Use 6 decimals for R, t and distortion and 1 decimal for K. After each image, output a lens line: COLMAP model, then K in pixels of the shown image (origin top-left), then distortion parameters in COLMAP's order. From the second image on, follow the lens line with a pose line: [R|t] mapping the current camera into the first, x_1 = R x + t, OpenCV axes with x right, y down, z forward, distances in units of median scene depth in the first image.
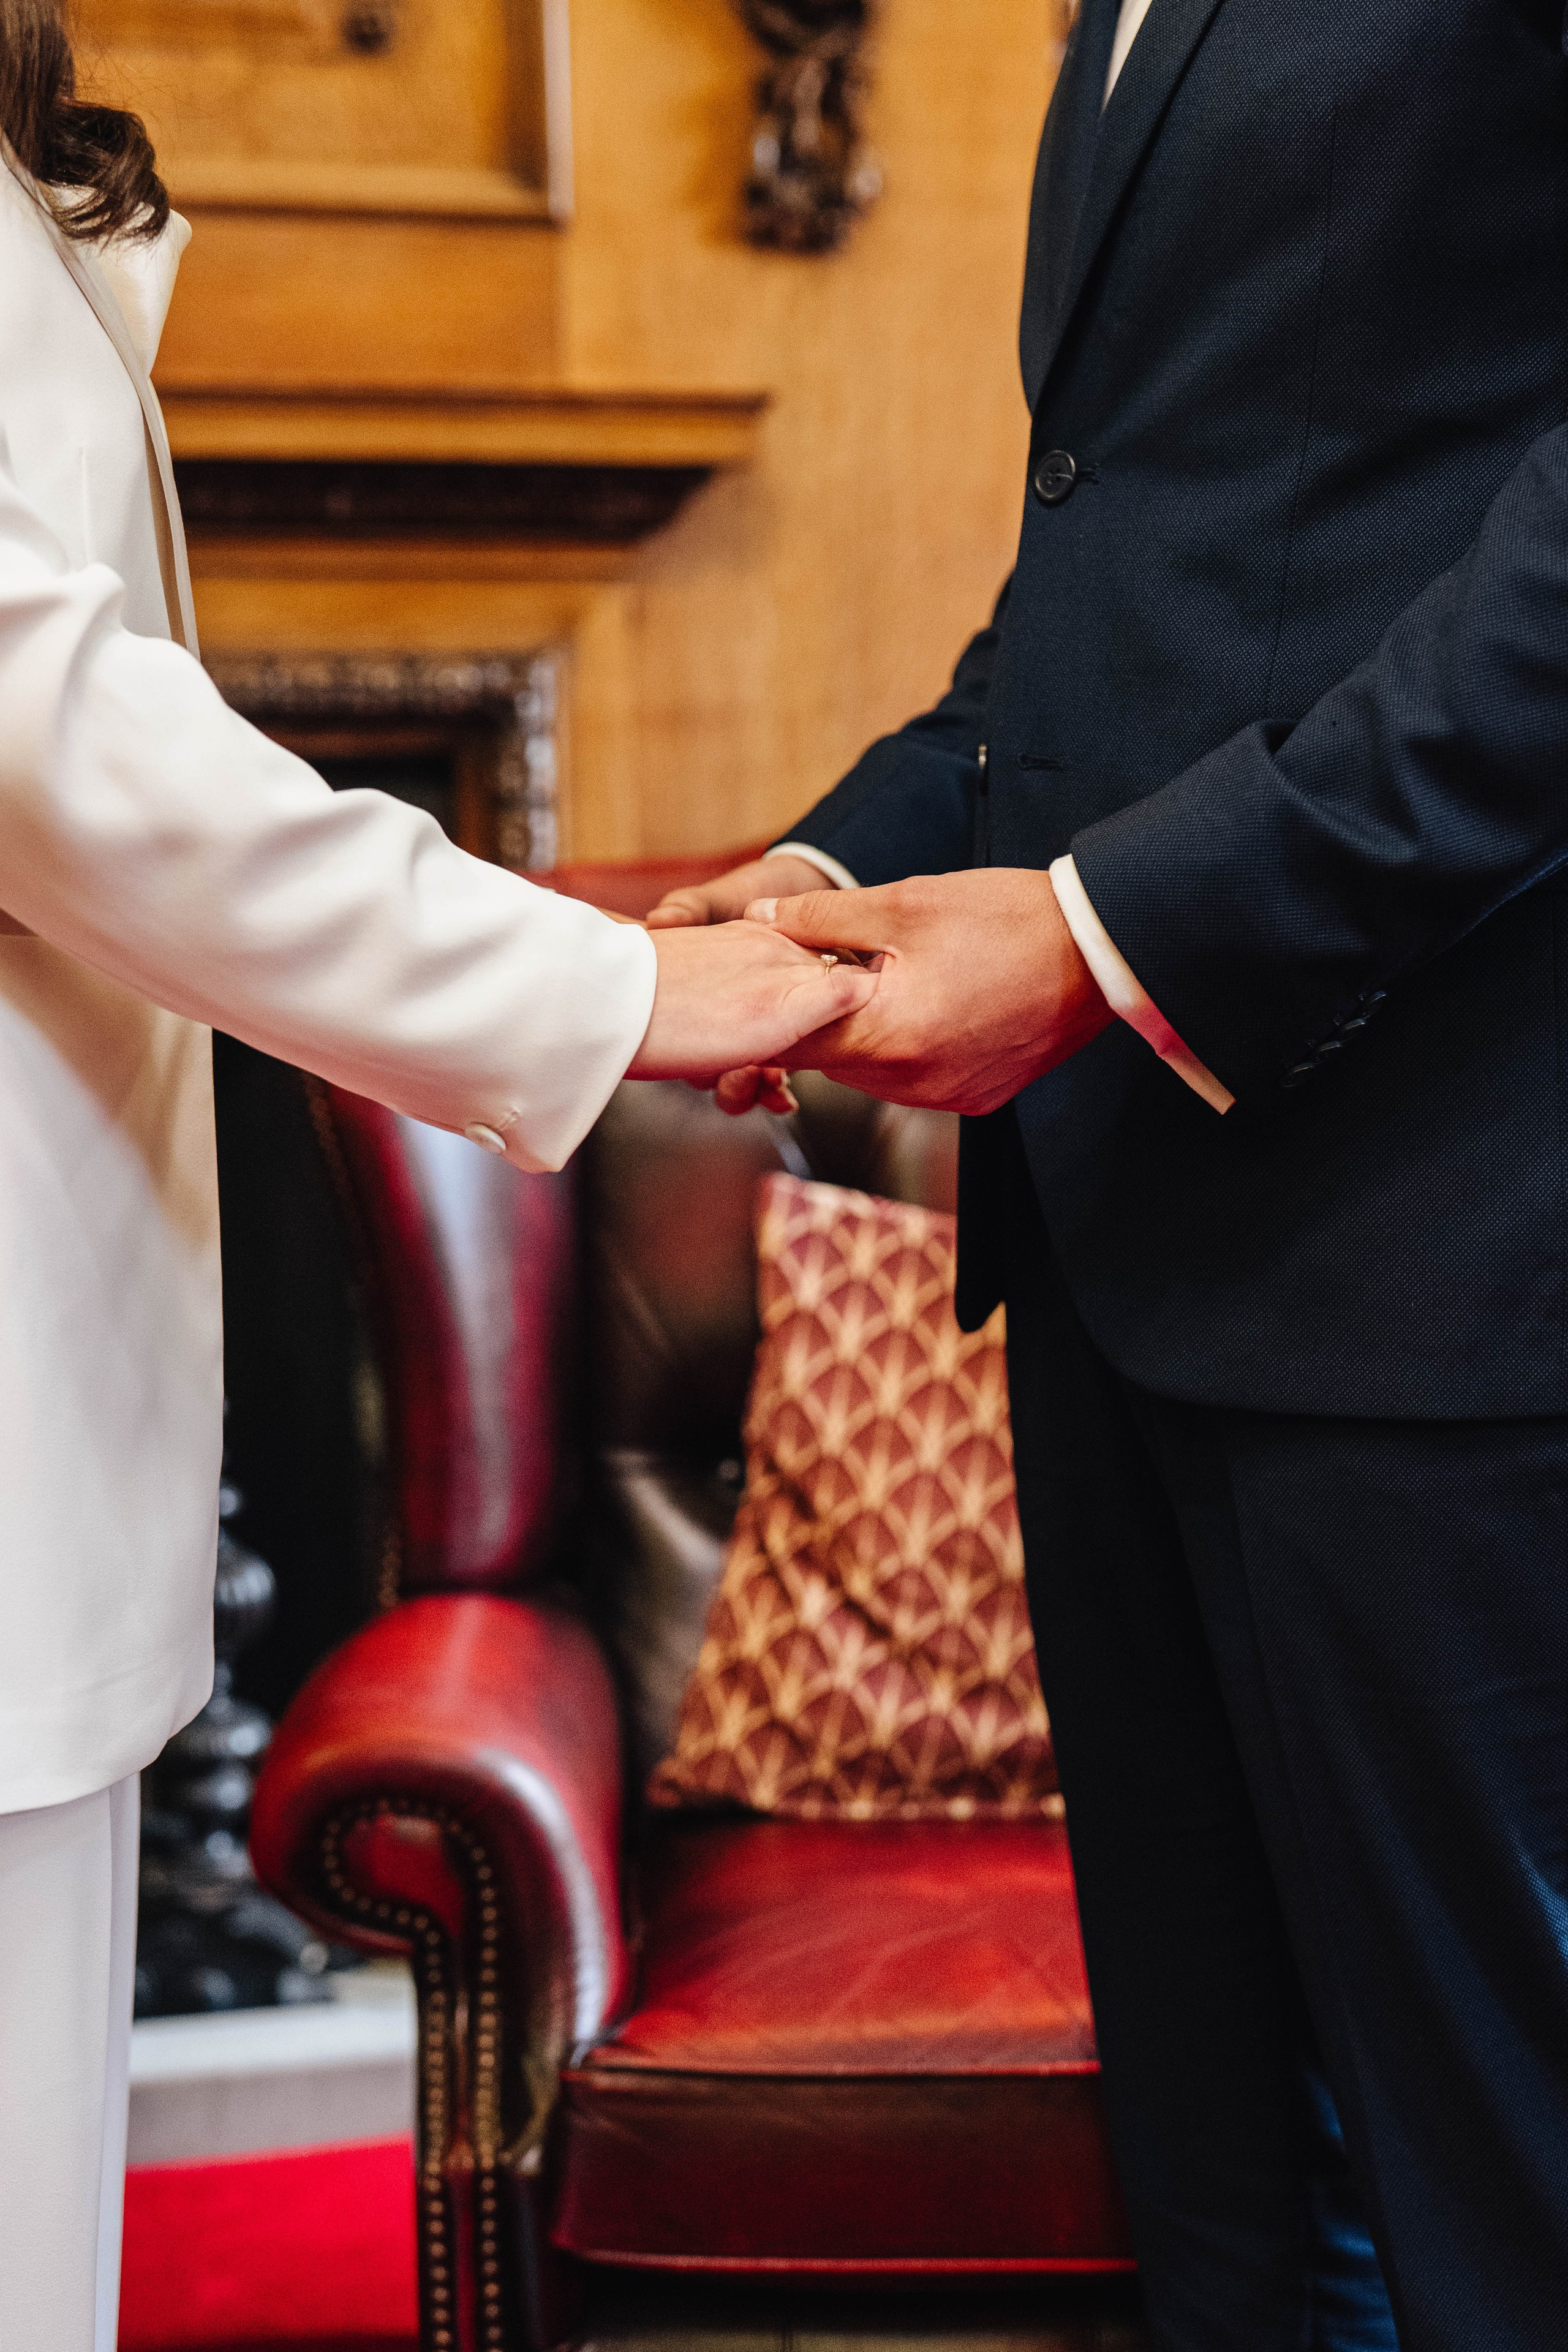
lens RADIAL K [[3443.6, 0, 784.0], [0, 3443.6, 1176.0], [0, 0, 1]] dist [-0.026254, -0.002648]
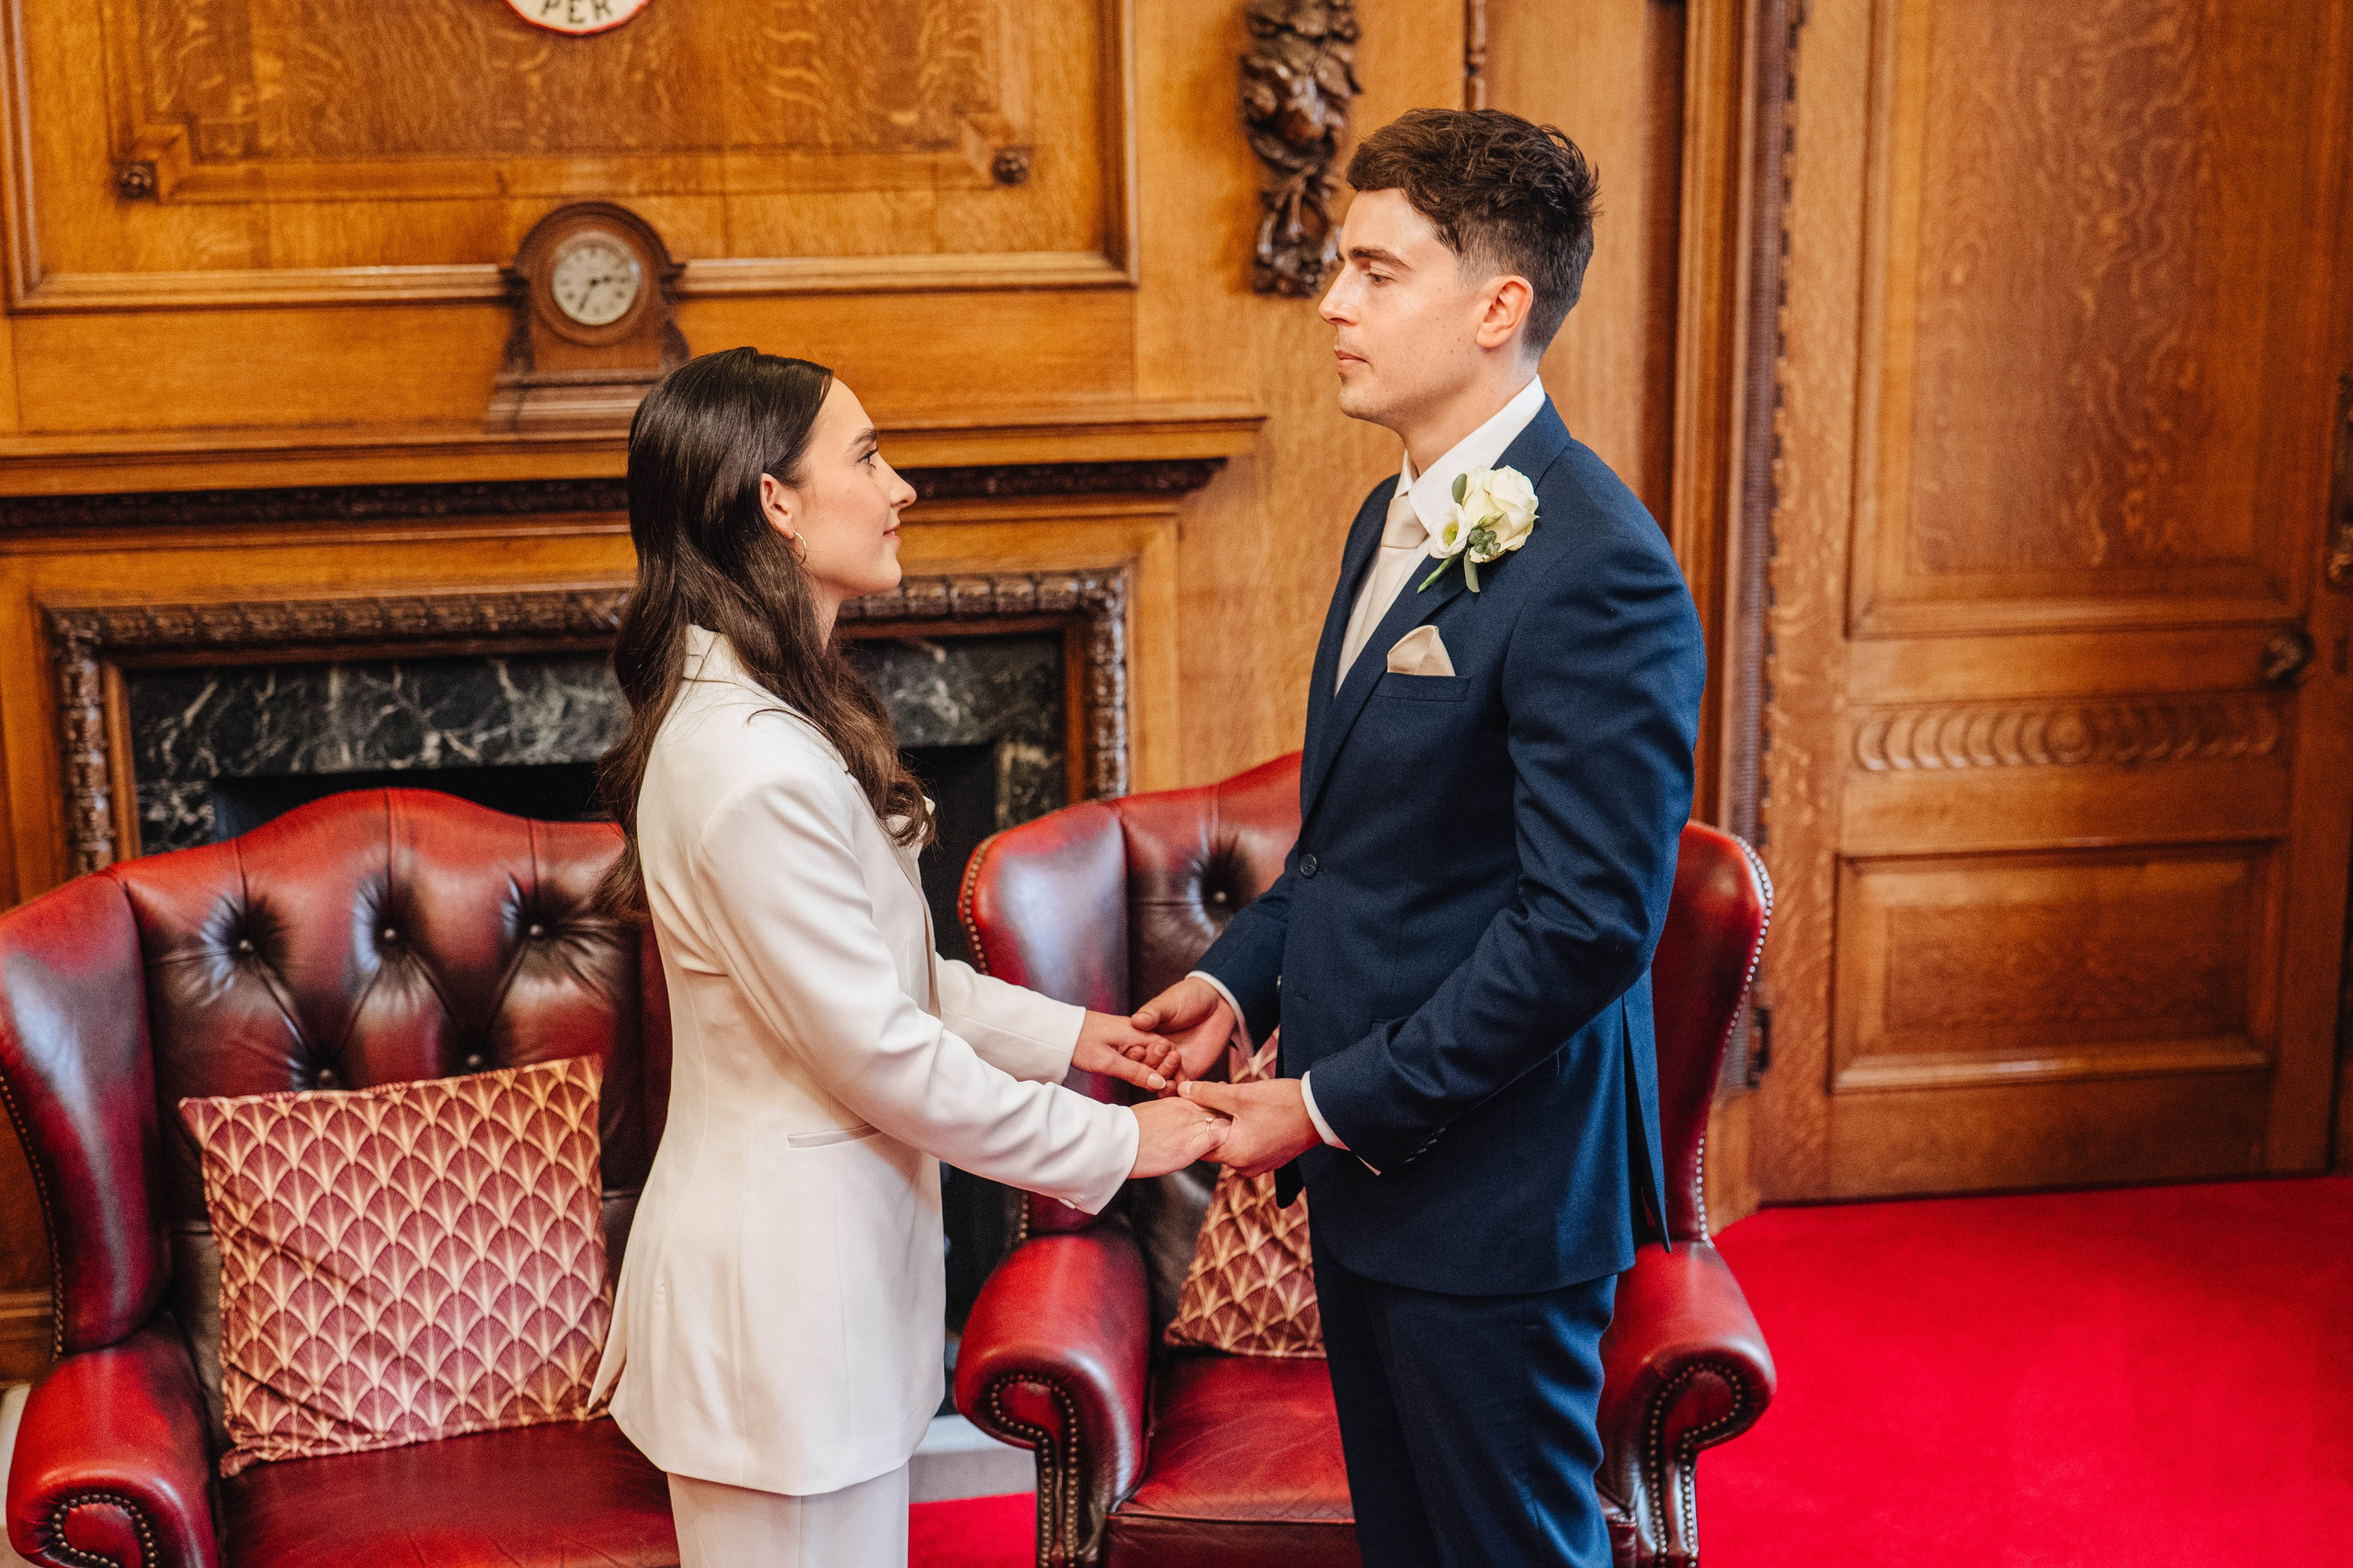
lens RADIAL K [[3381.6, 0, 1152.5], [0, 3381.6, 820.3], [0, 0, 1]] dist [-0.018451, 0.065887]
pose [[0.997288, 0.015942, -0.071857, 0.080282], [-0.007038, 0.992443, 0.122504, -0.317936], [0.073266, -0.121666, 0.989863, -0.755488]]
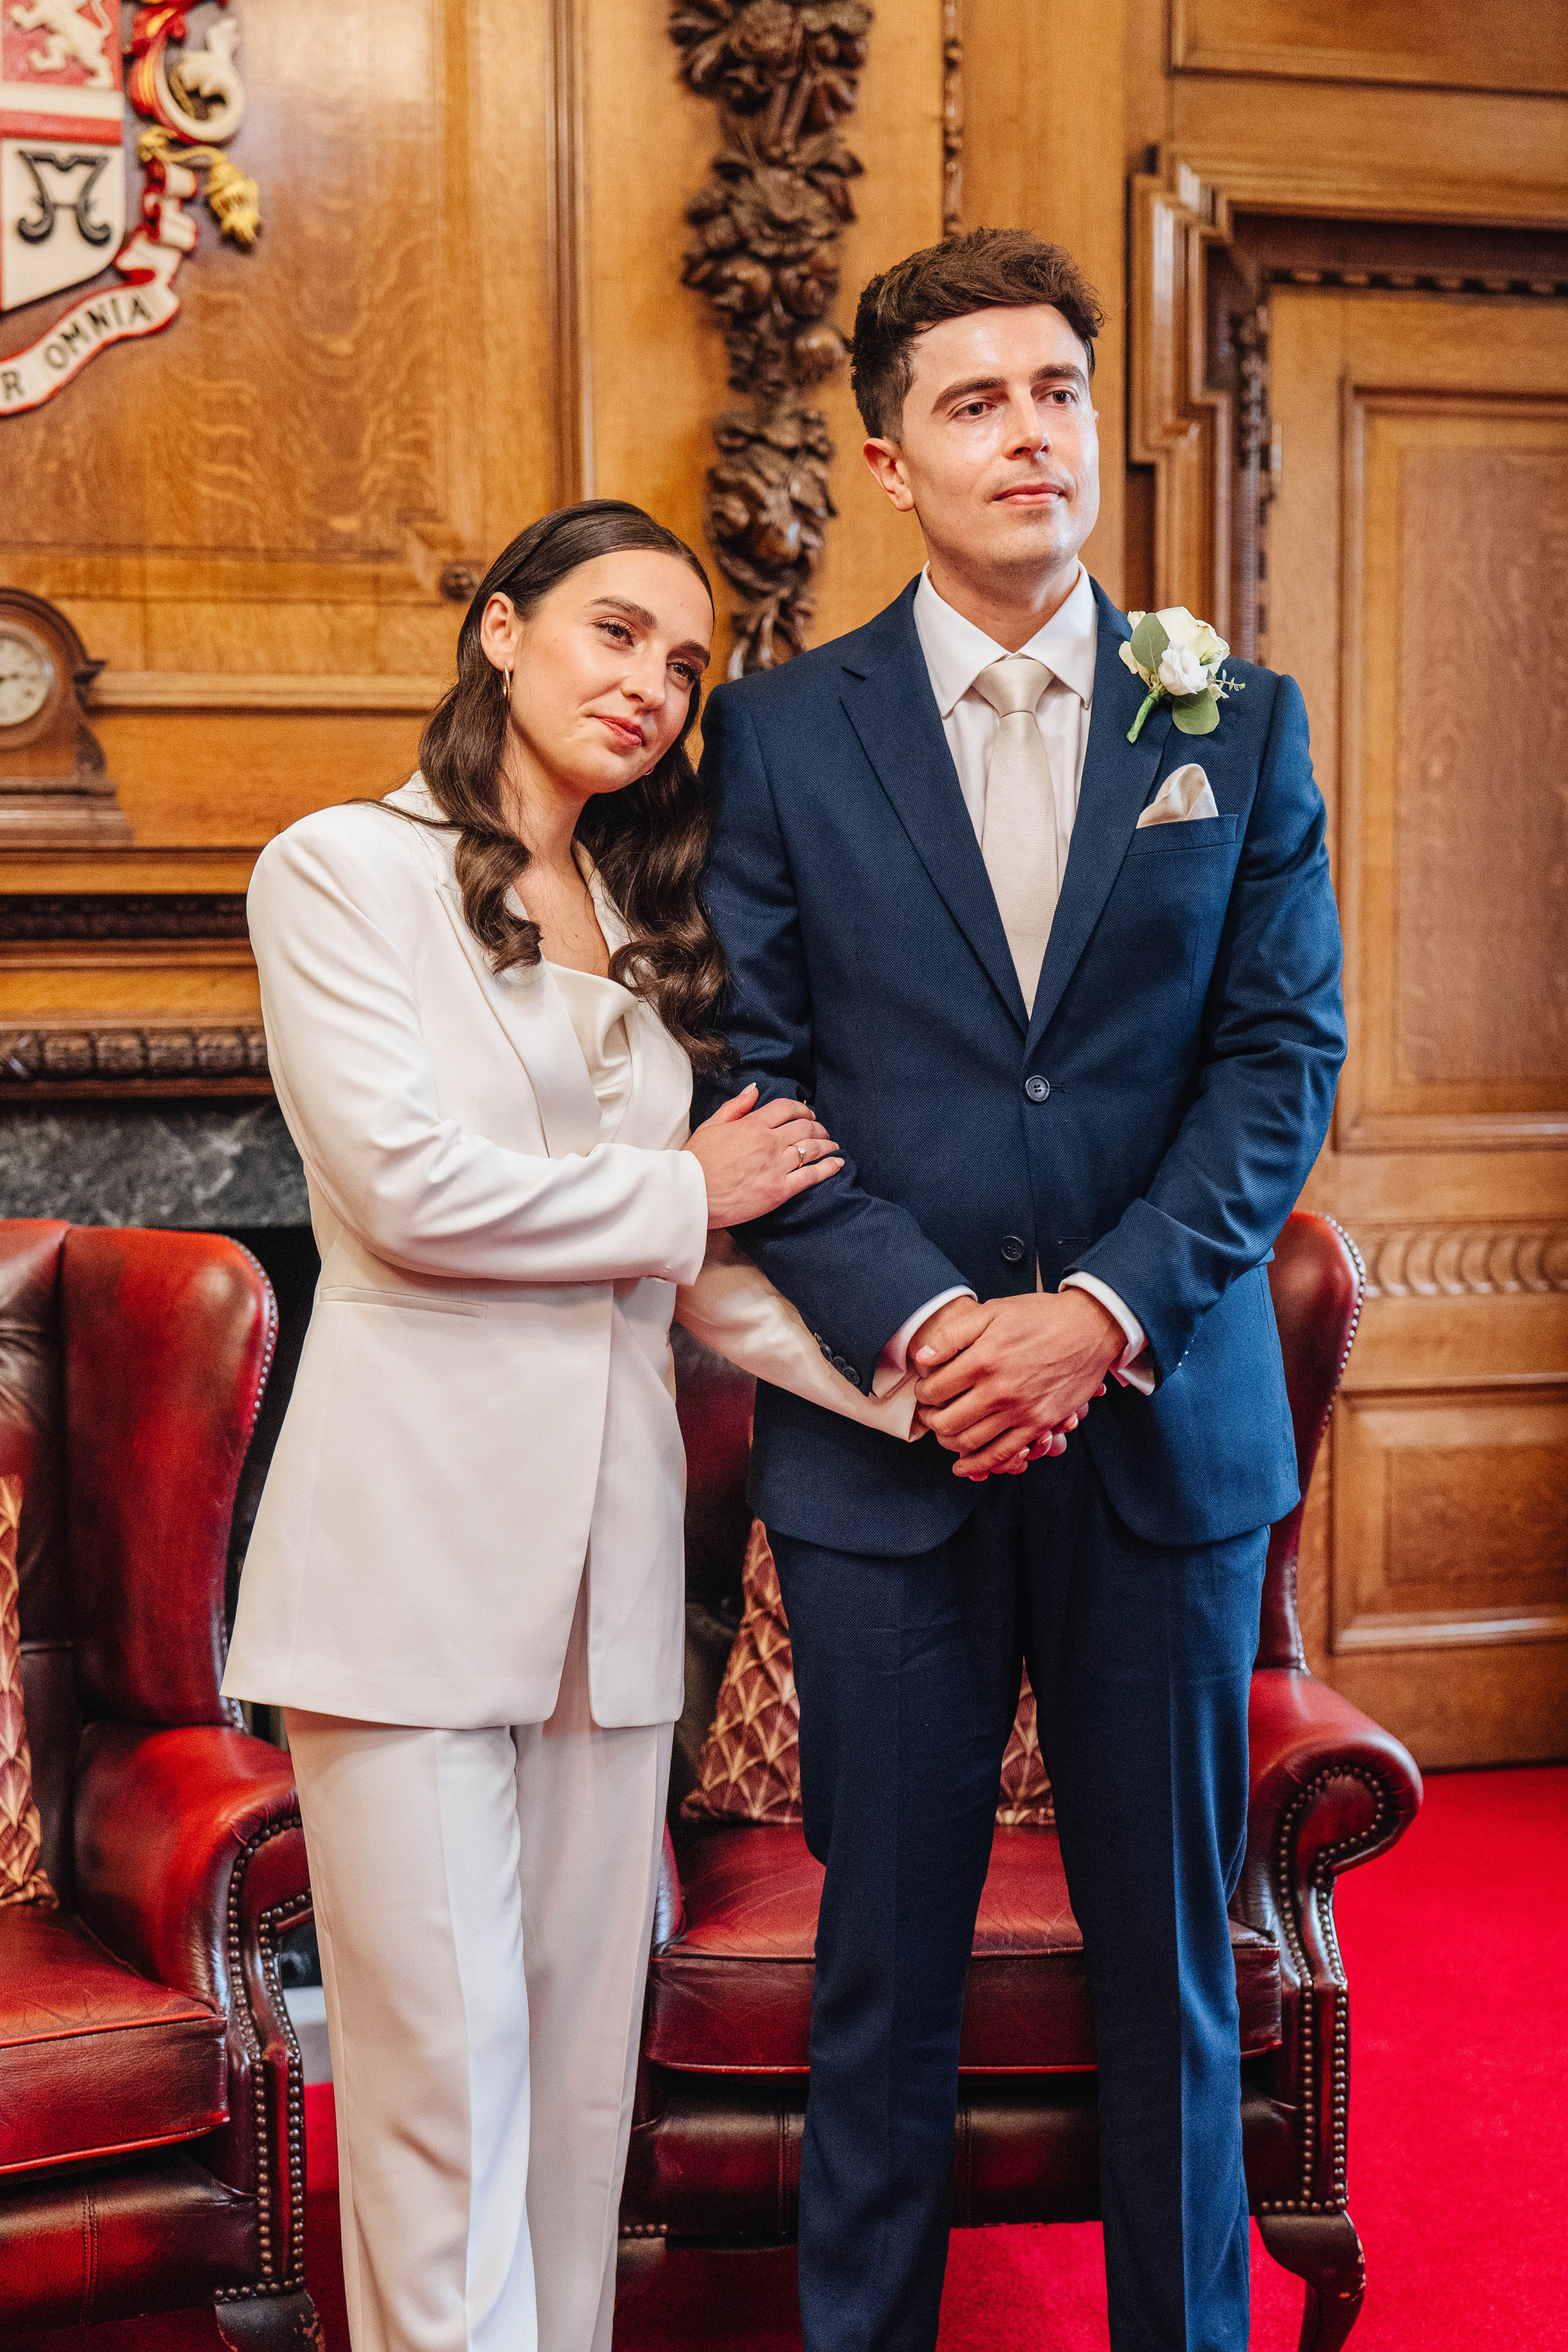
lens RADIAL K [[3368.8, 0, 794.0], [0, 3368.8, 1177.2], [0, 0, 1]] dist [-0.013501, 0.103767]
pose [[0.999450, -0.000057, 0.033149, -0.039688], [0.001102, 0.999503, -0.031512, -0.060594], [-0.033131, 0.031531, 0.998954, -0.544212]]
